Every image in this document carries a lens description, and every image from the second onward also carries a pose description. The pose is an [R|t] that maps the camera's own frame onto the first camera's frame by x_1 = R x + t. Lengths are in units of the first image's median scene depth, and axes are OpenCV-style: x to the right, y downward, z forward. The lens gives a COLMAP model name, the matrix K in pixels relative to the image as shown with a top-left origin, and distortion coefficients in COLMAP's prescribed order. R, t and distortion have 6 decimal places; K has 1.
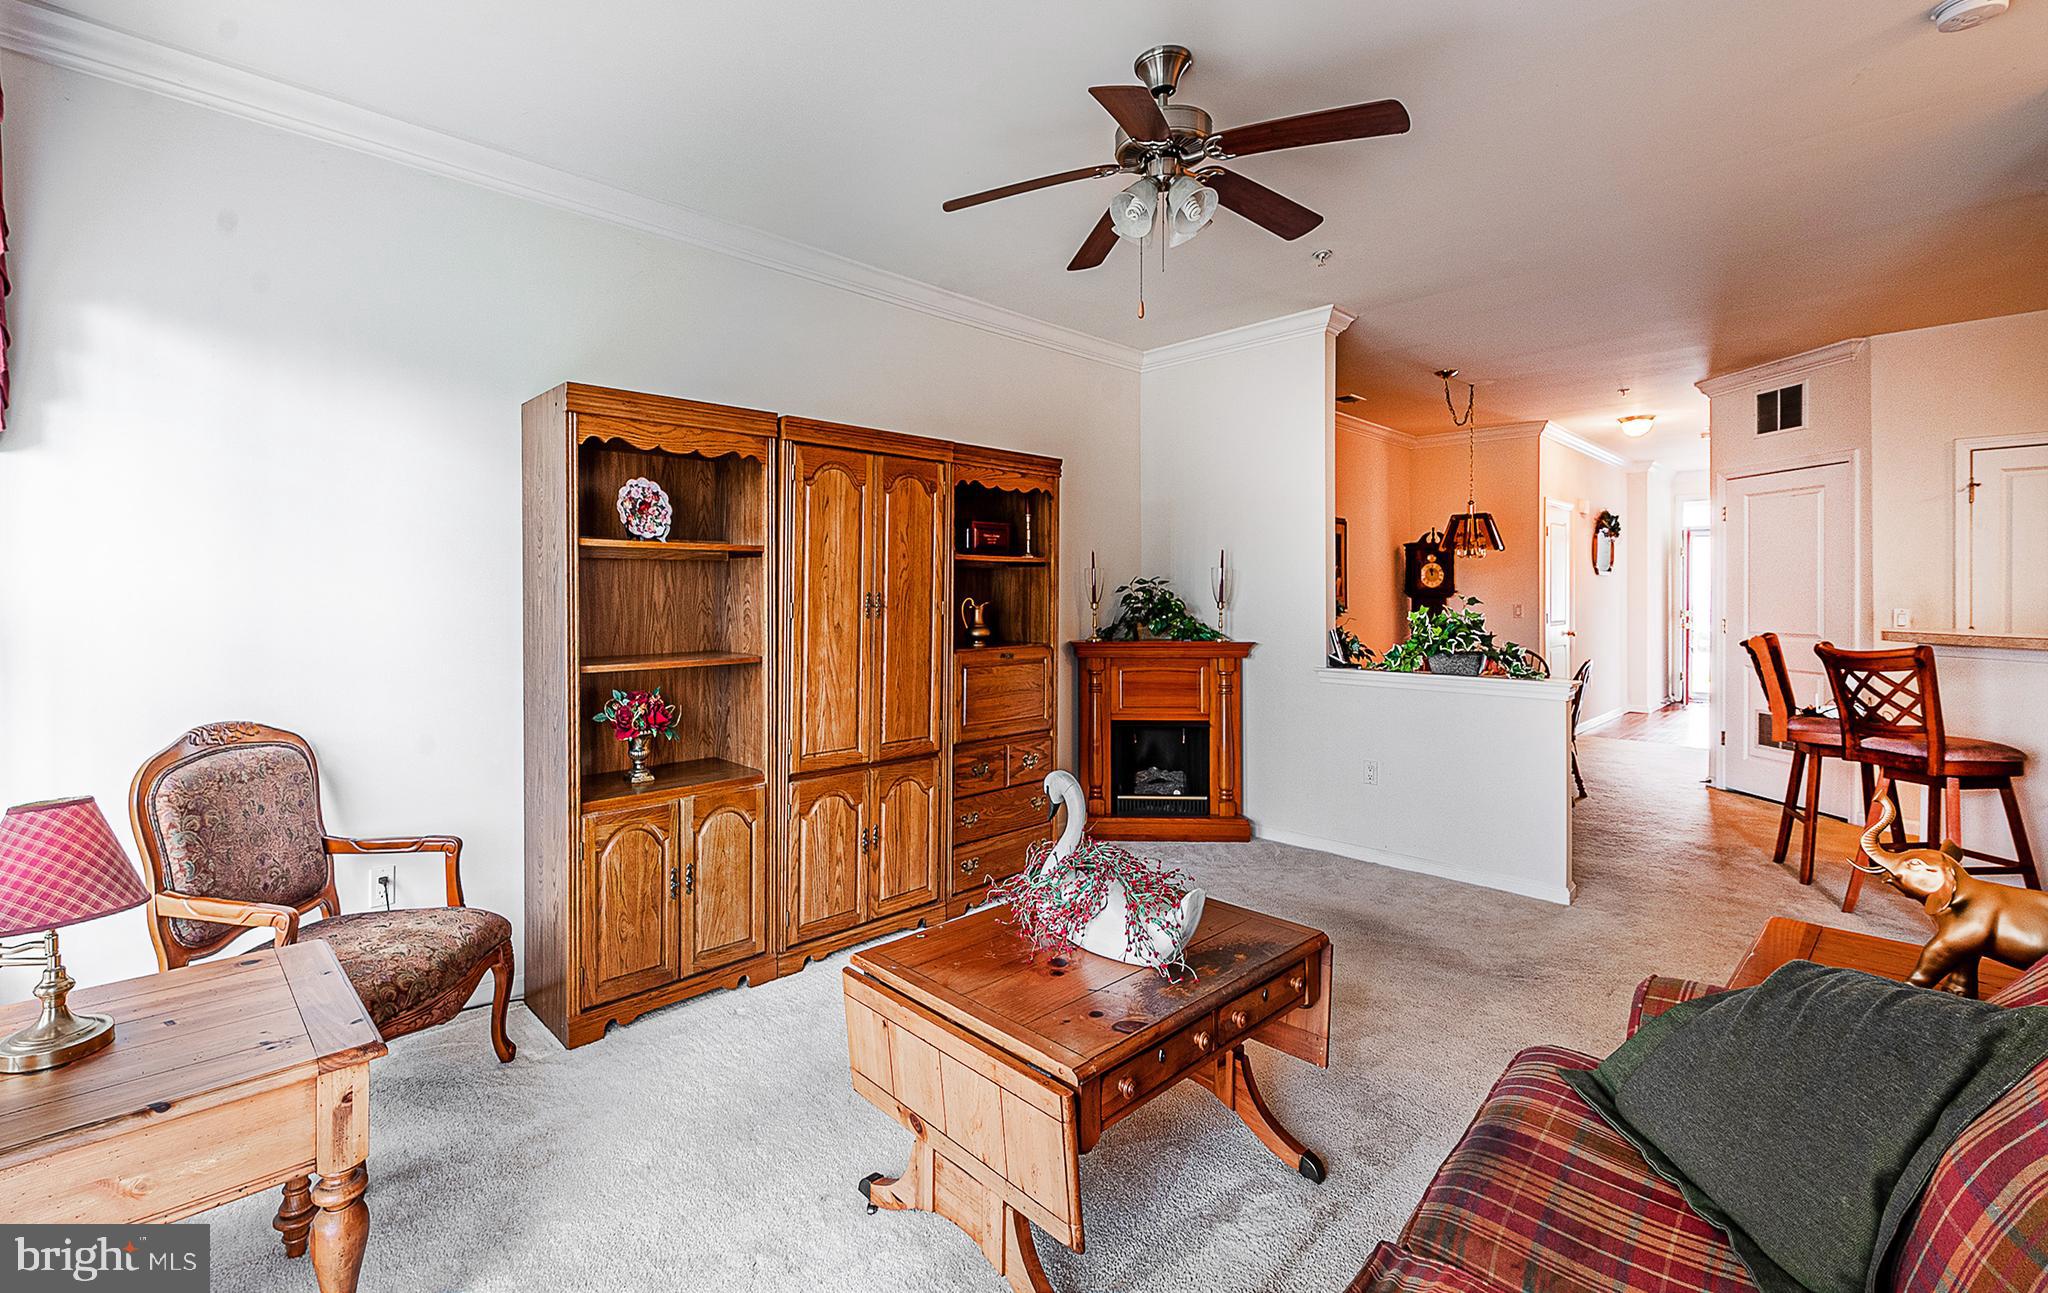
lens RADIAL K [[858.3, 0, 1019.9], [0, 858.3, 595.0], [0, 0, 1]] dist [0.000908, 0.000139]
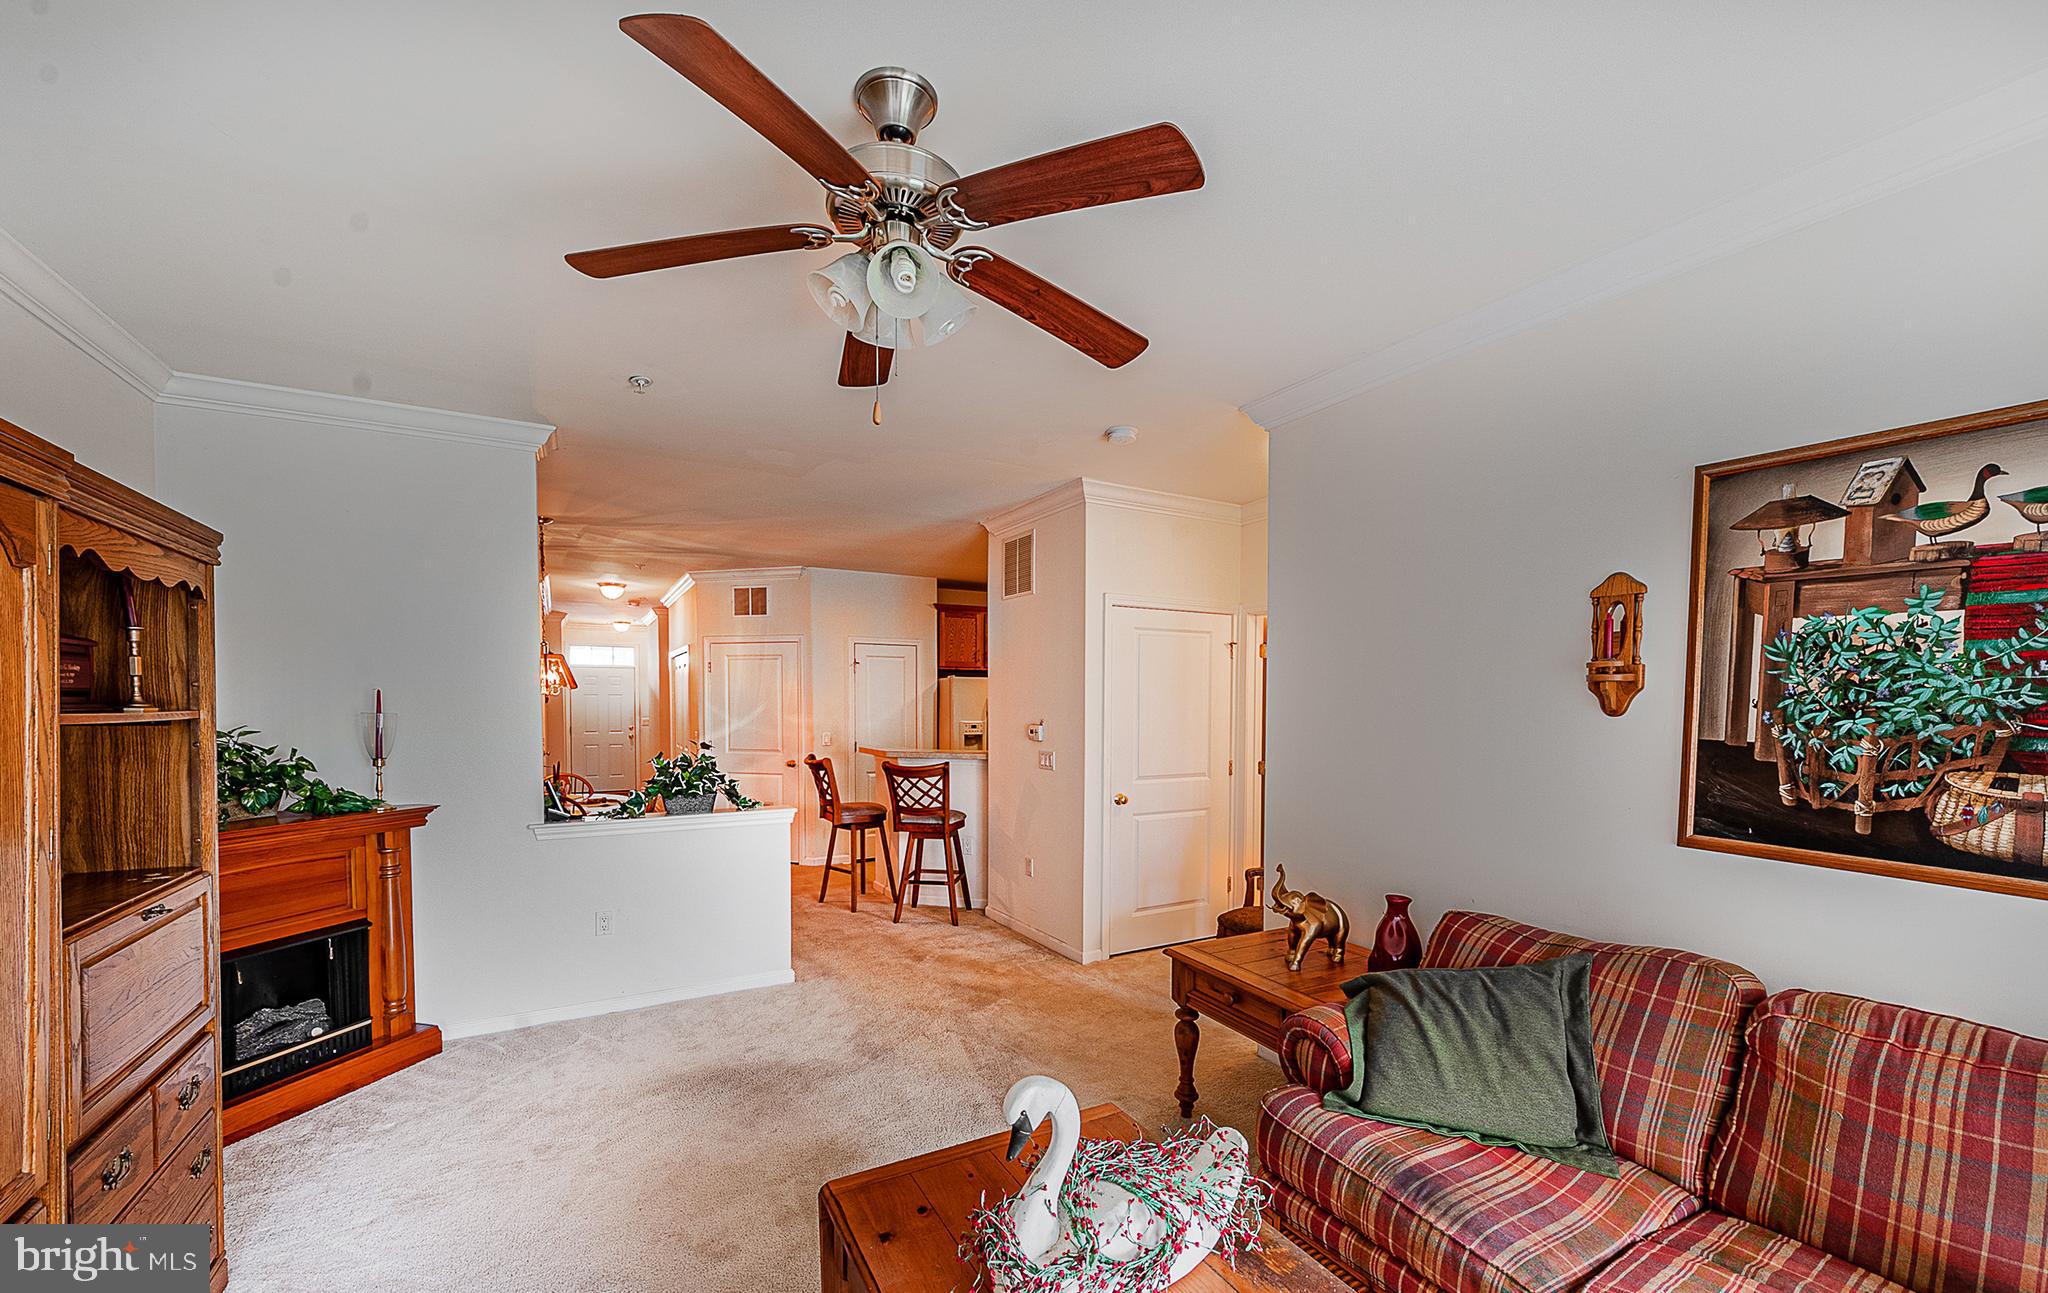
lens RADIAL K [[677.7, 0, 1023.6], [0, 677.7, 727.0], [0, 0, 1]] dist [0.000361, 0.000004]
pose [[0.327245, -0.023120, 0.944657, -0.187809], [0.008194, 0.999732, 0.021629, -0.035933], [-0.944904, 0.000662, 0.327347, 0.339316]]
